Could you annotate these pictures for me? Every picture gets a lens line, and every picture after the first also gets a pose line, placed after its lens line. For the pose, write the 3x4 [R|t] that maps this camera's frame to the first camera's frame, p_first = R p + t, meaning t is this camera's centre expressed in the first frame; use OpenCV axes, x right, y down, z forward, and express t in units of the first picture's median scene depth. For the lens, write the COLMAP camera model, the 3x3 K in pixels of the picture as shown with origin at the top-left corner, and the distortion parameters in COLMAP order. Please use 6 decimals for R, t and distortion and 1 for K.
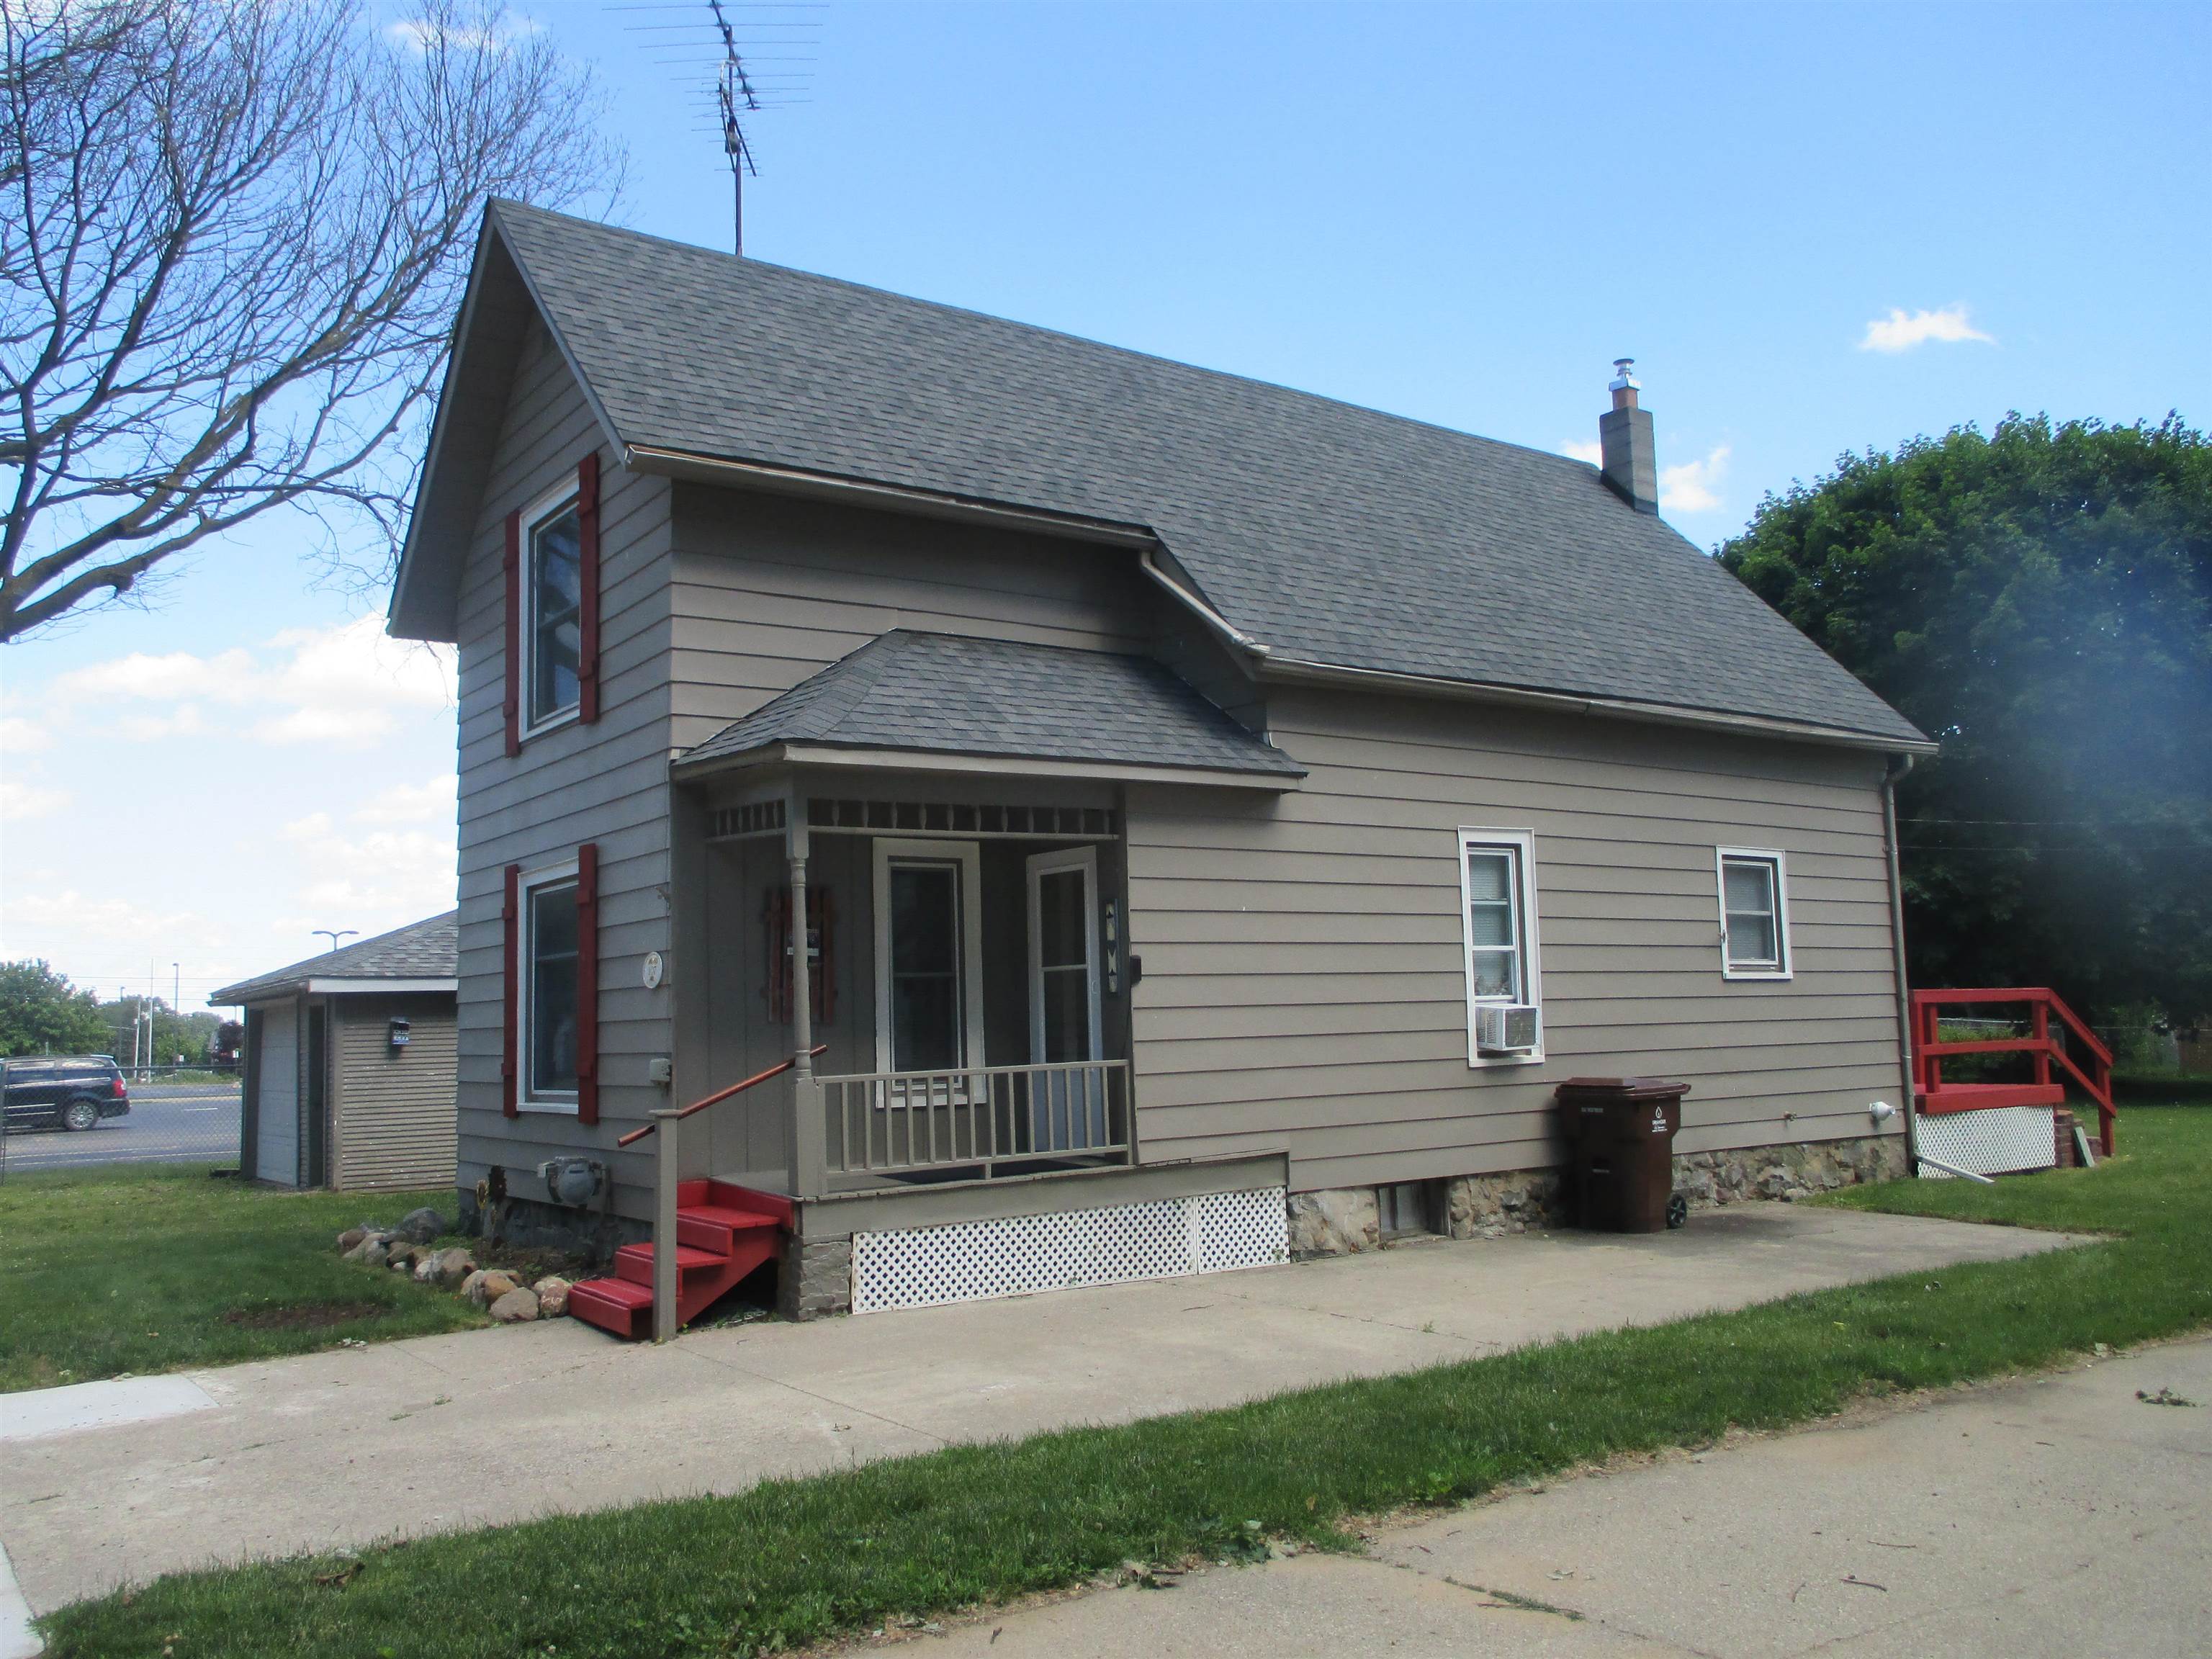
lens RADIAL K [[1833.3, 0, 1098.7], [0, 1833.3, 834.4], [0, 0, 1]] dist [-0.011918, 0.001146]
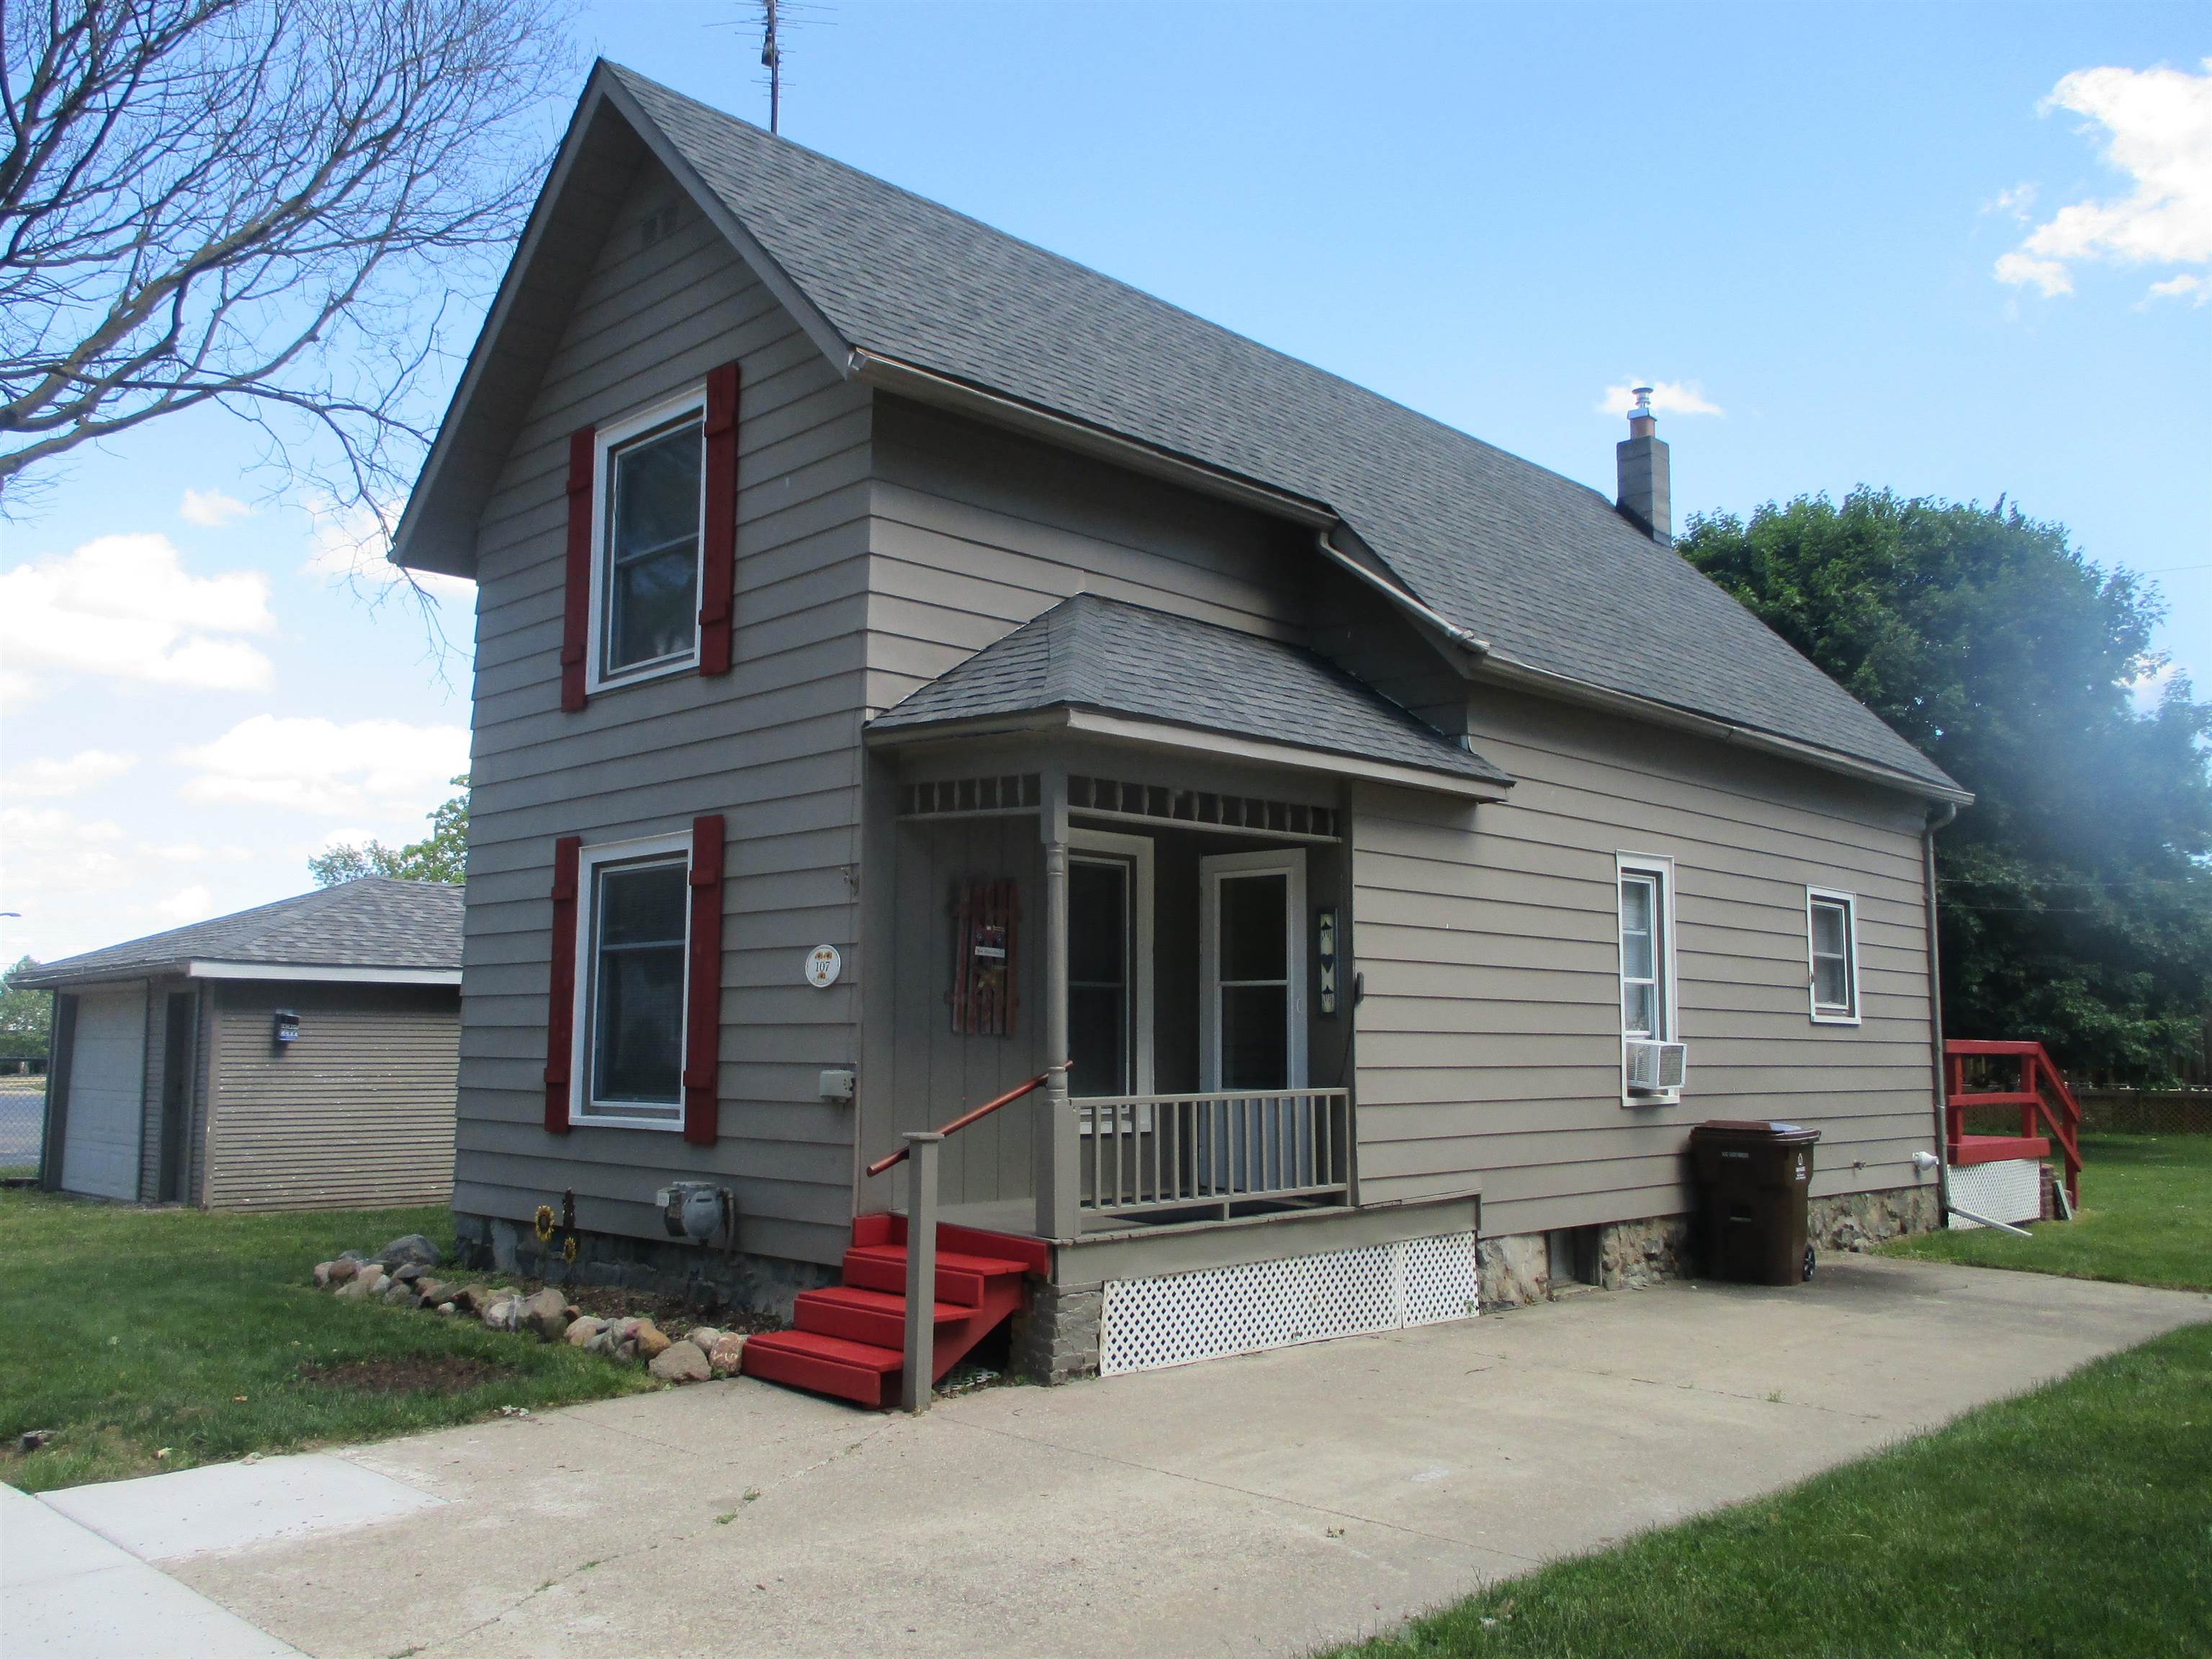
lens RADIAL K [[1833.3, 0, 1107.9], [0, 1833.3, 836.3], [0, 0, 1]] dist [-0.011918, 0.001146]
pose [[0.985168, 0.053297, 0.163105, -0.220003], [-0.051346, 0.998550, -0.016157, 0.017857], [-0.163729, 0.007542, 0.986476, 0.117081]]
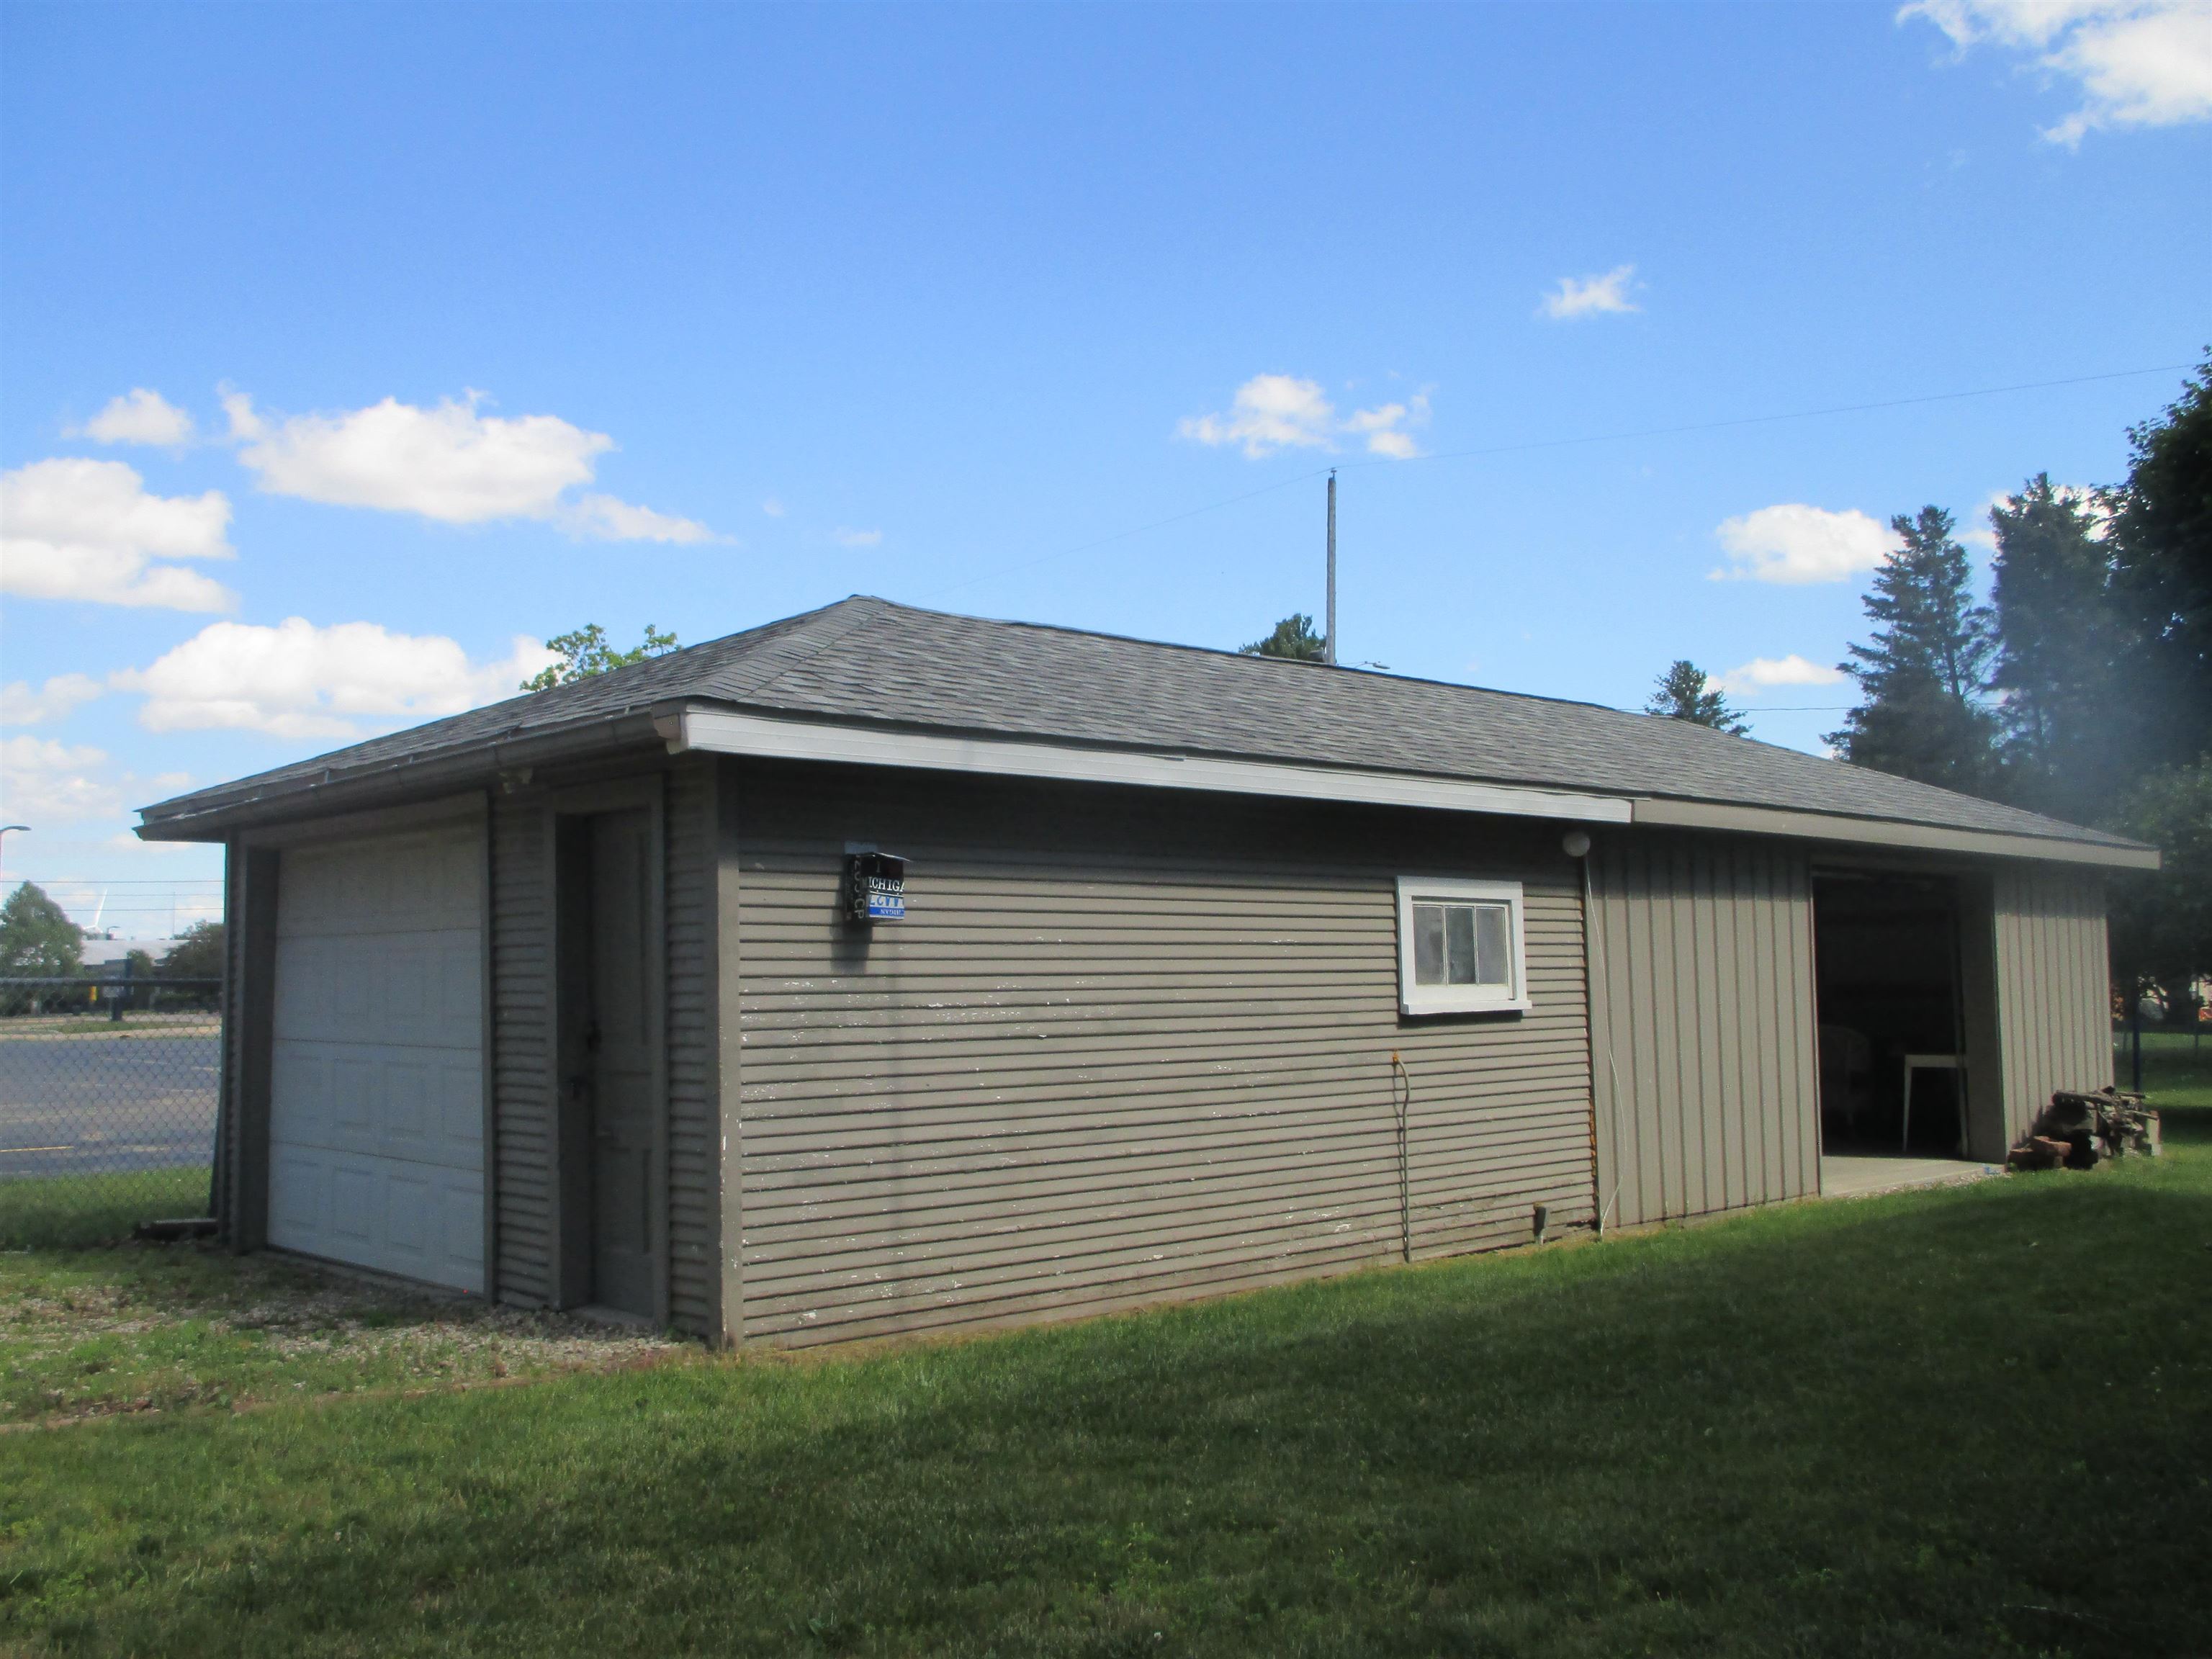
lens RADIAL K [[2032.9, 0, 1107.3], [0, 2032.9, 829.8], [0, 0, 1]] dist [-0.015195, -0.002257]
pose [[0.991674, 0.028298, 0.125624, -0.592233], [-0.032489, 0.998978, 0.031432, 0.128173], [-0.124606, -0.035252, 0.991580, 0.925750]]
